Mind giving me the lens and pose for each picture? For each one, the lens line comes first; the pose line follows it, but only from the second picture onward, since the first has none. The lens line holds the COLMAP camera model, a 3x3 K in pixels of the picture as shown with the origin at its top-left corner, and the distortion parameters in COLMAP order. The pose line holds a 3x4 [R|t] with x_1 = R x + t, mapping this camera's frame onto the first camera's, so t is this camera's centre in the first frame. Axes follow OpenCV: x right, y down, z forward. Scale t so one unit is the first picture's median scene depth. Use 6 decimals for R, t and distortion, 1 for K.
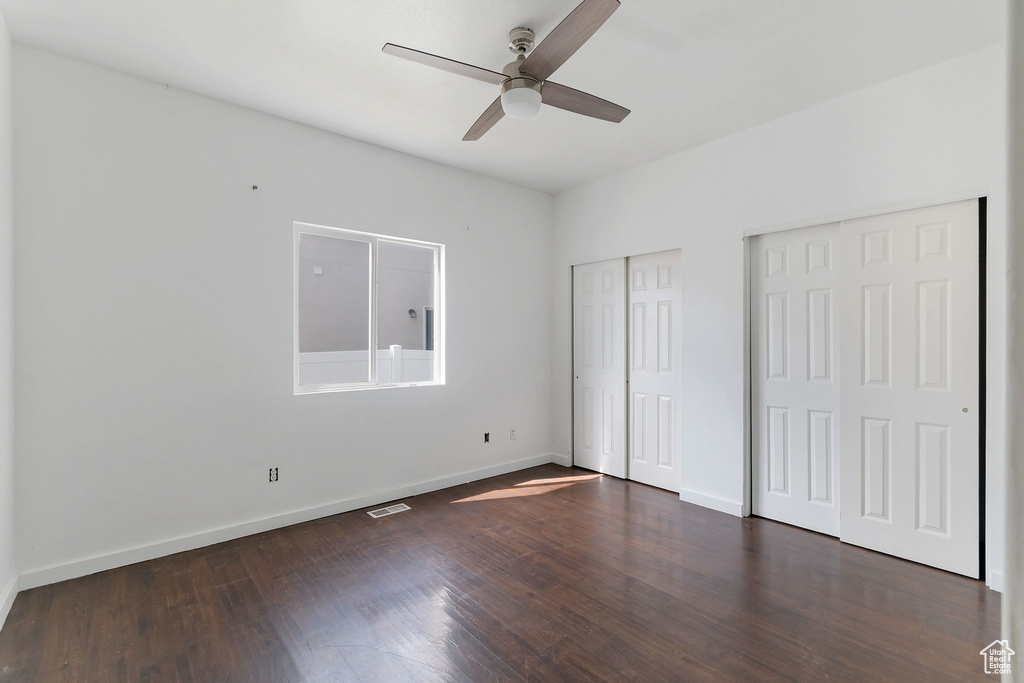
lens RADIAL K [[456.5, 0, 512.0], [0, 456.5, 341.5], [0, 0, 1]] dist [0.001437, 0.000005]
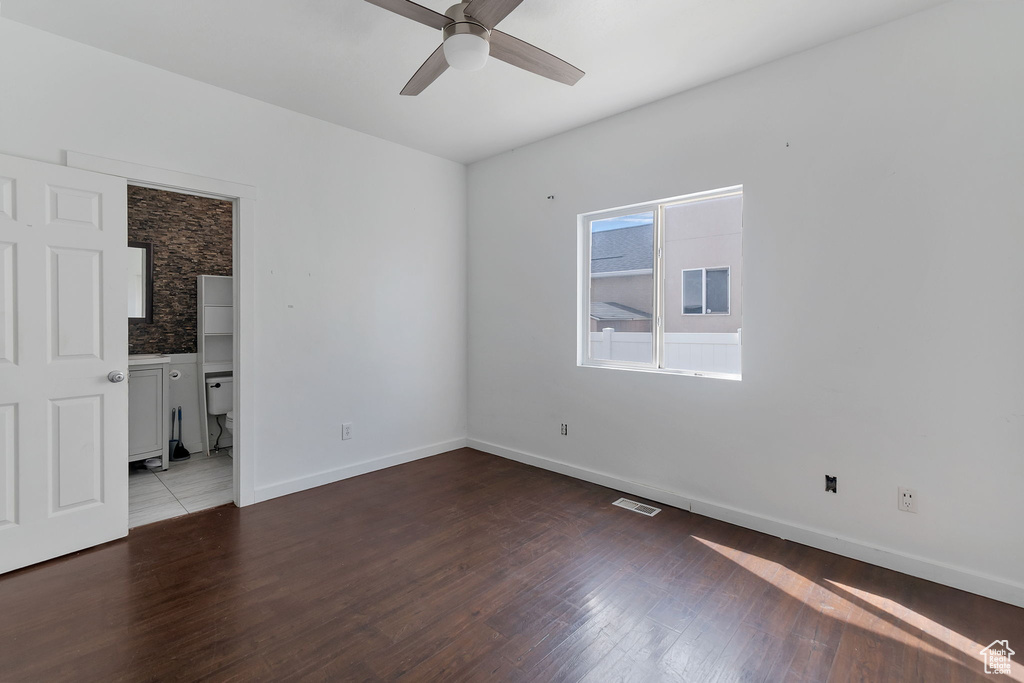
lens RADIAL K [[457.8, 0, 511.0], [0, 457.8, 320.1], [0, 0, 1]] dist [0.001188, 0.000139]
pose [[0.104223, -0.001643, -0.994553, 0.585143], [-0.003358, 0.999992, -0.002004, 0.001991], [0.994548, 0.003548, 0.104217, 0.629182]]
